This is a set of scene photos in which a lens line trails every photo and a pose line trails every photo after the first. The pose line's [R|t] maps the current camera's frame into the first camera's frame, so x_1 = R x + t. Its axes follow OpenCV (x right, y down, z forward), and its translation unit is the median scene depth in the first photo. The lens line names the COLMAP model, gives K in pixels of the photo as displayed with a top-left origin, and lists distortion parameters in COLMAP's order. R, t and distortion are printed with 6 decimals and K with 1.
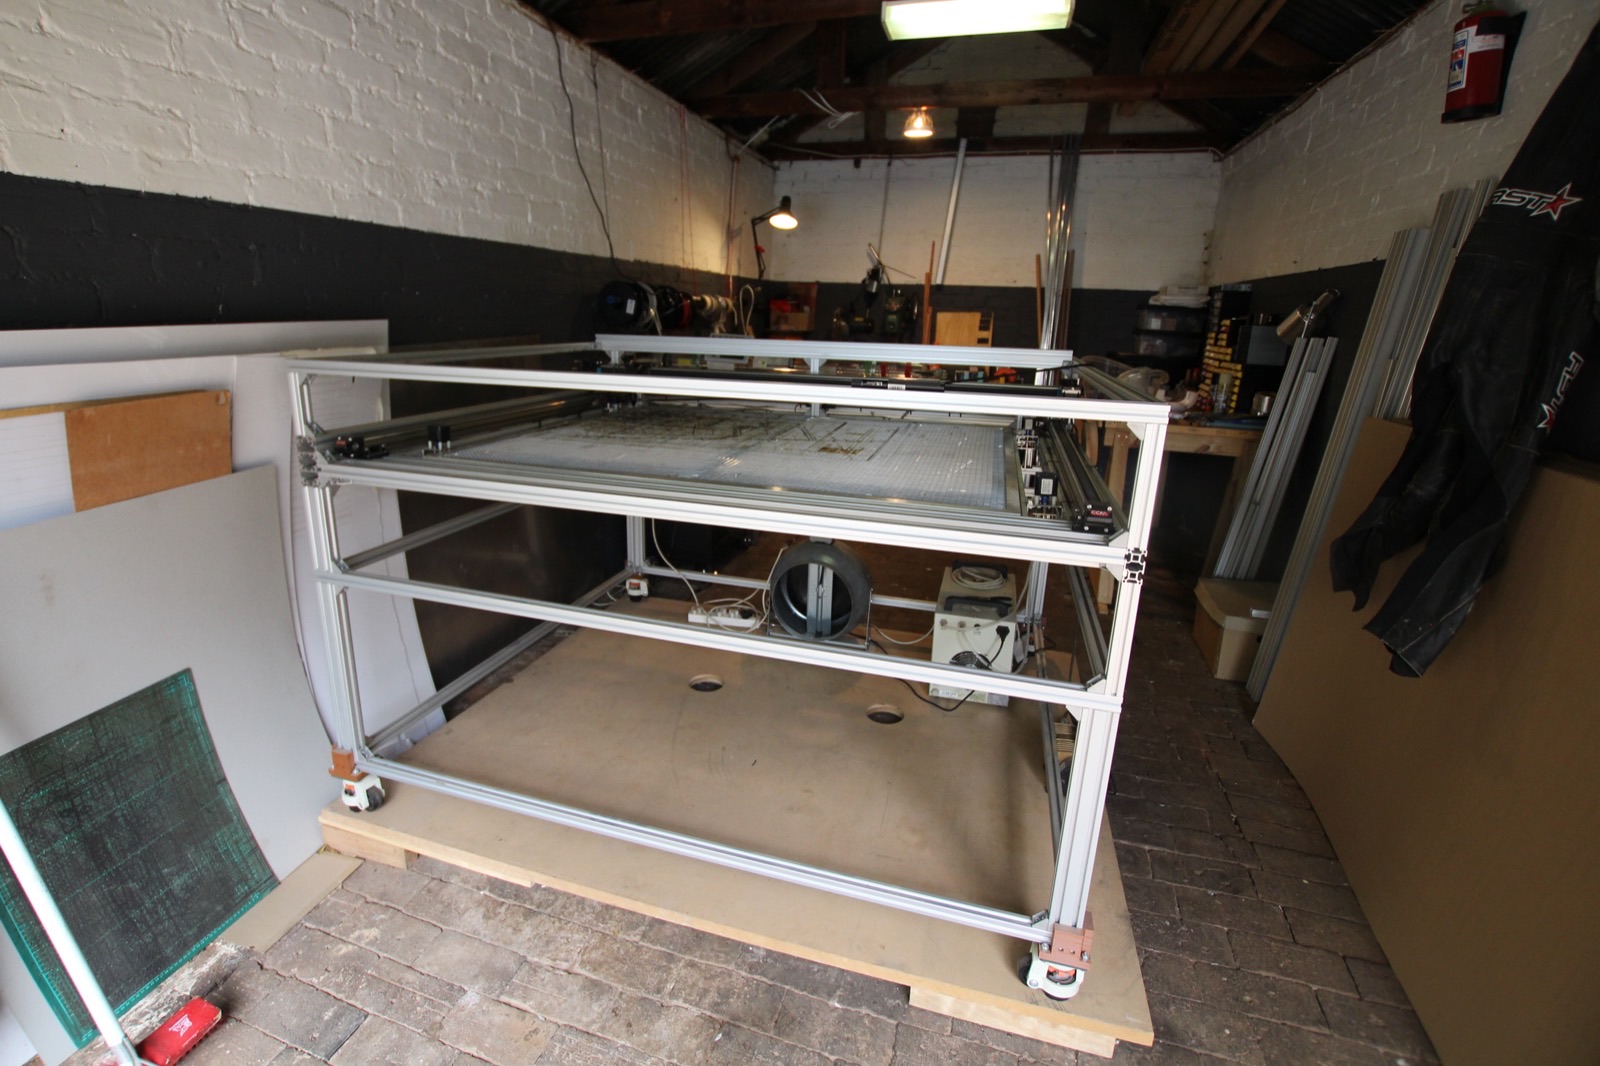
lens RADIAL K [[751.1, 0, 773.9], [0, 751.1, 523.2], [0, 0, 1]] dist [-0.026376, 0.000369]
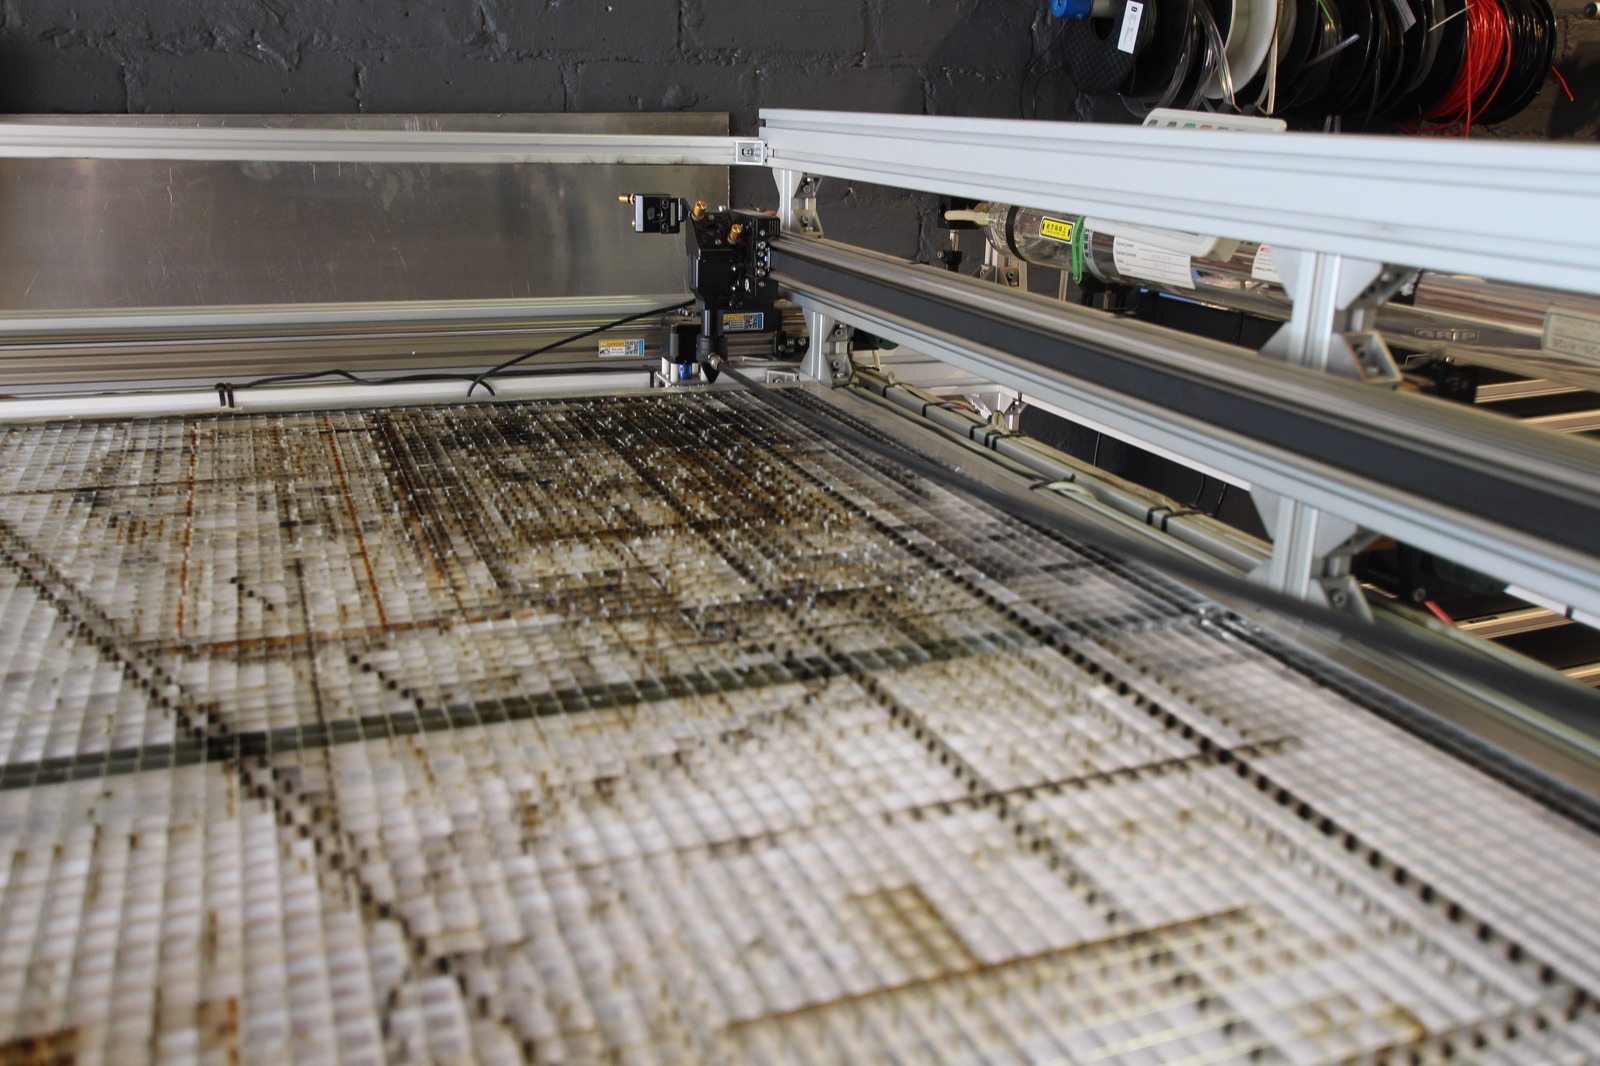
lens RADIAL K [[1374.4, 0, 800.0], [0, 1374.4, 533.0], [0, 0, 1]] dist [-0.011725, -0.003905]
pose [[0.628892, 0.231604, -0.742196, 0.118347], [-0.224812, 0.967993, 0.111573, -0.097465], [0.744281, 0.096687, 0.660831, 0.419990]]
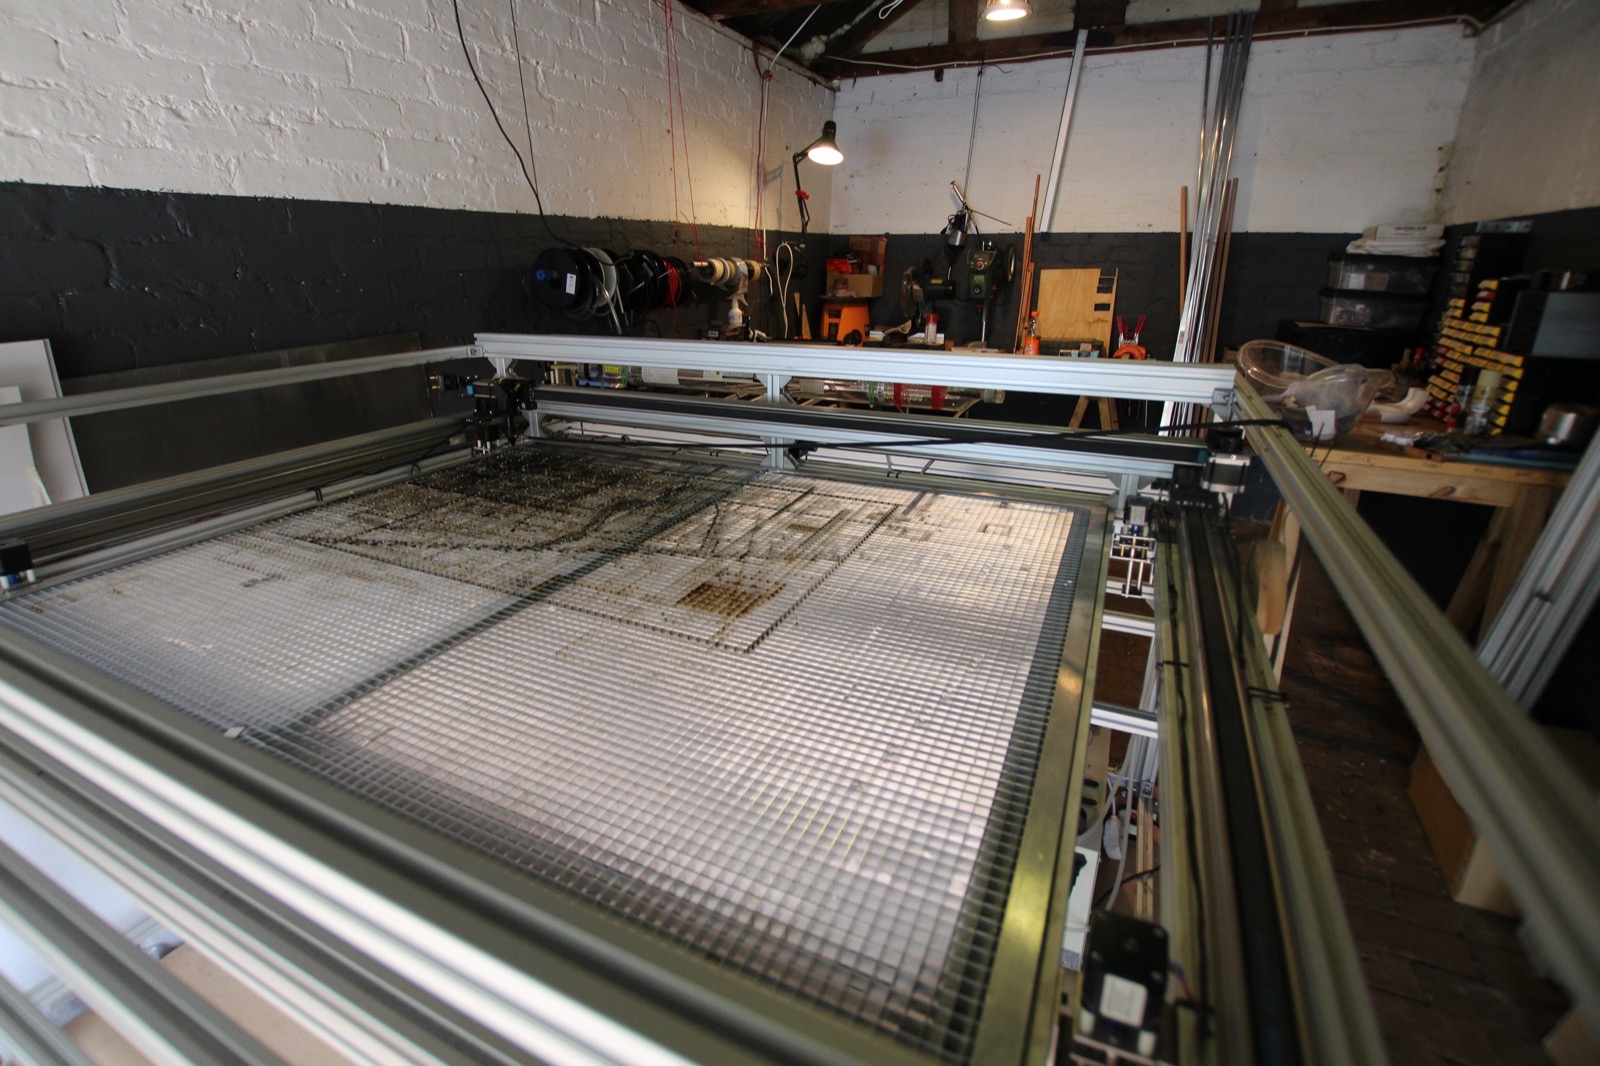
lens RADIAL K [[751.1, 0, 773.9], [0, 751.1, 523.2], [0, 0, 1]] dist [-0.026376, 0.000369]
pose [[0.987714, 0.024657, -0.154316, 0.085485], [-0.015262, 0.997974, 0.061771, -0.077682], [0.155526, -0.058657, 0.986089, 0.223743]]
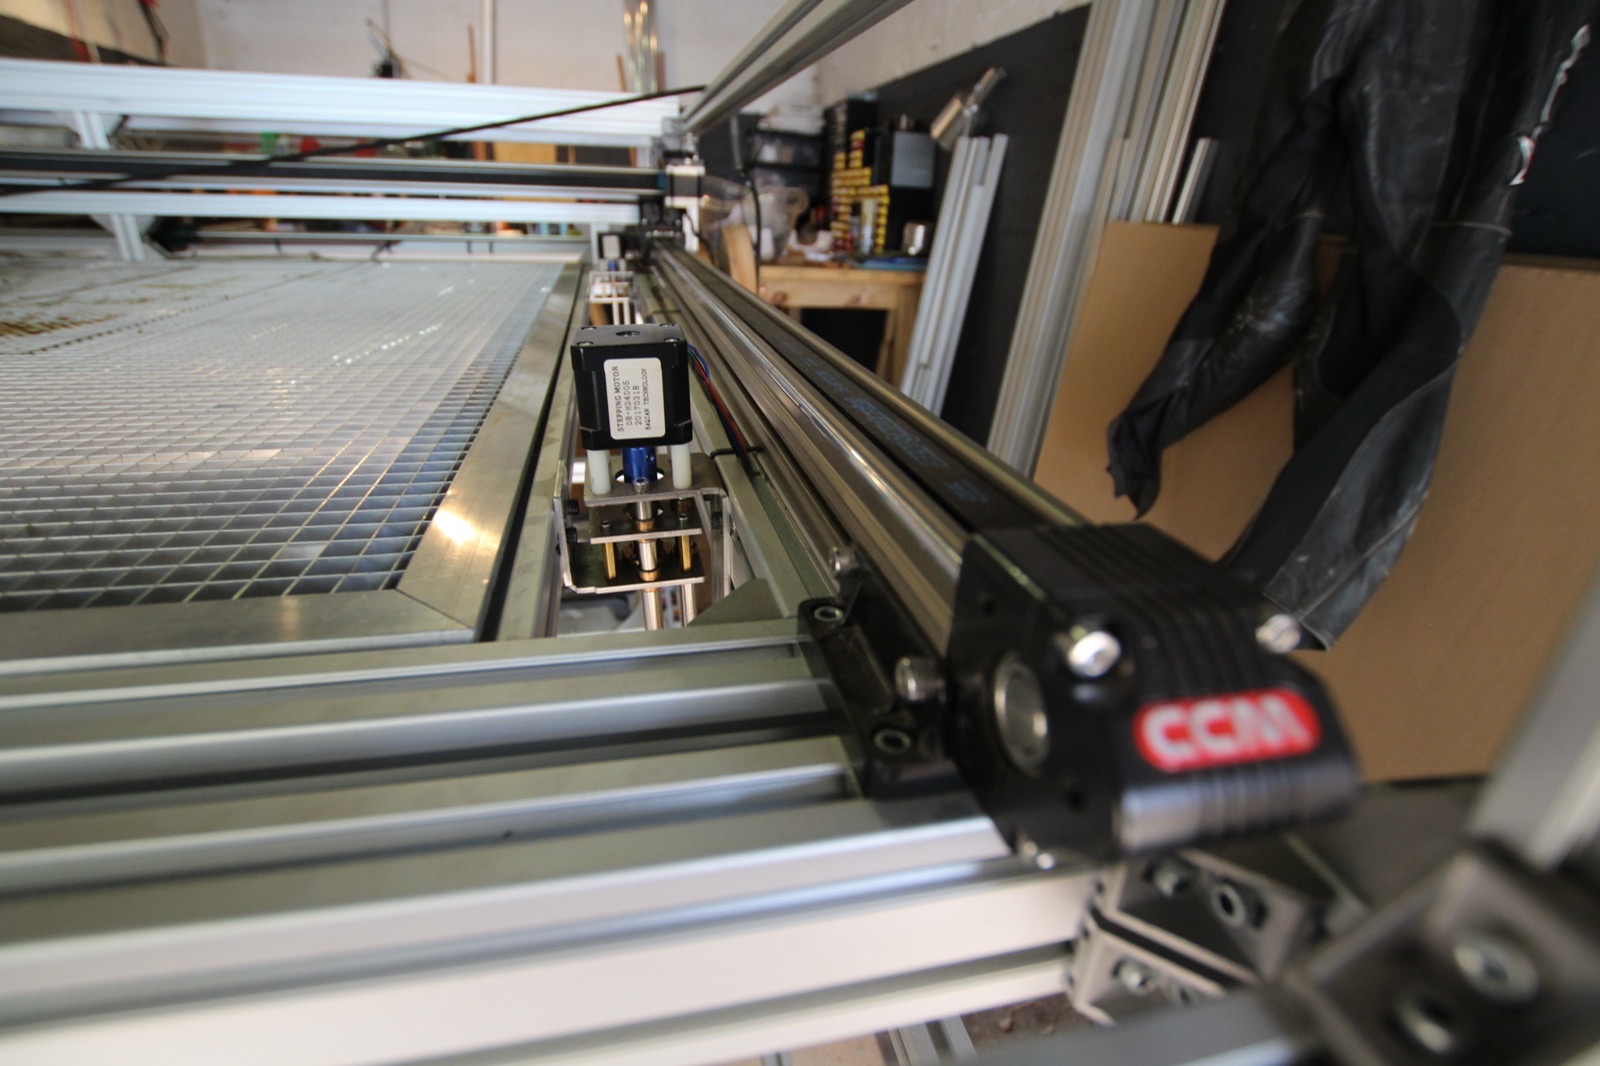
lens RADIAL K [[735.0, 0, 781.7], [0, 735.0, 511.6], [0, 0, 1]] dist [-0.000746, 0.000265]
pose [[0.877467, -0.178546, 0.445167, 0.096358], [0.114283, 0.979229, 0.167482, -0.015882], [-0.465823, -0.096085, 0.879646, 0.253420]]
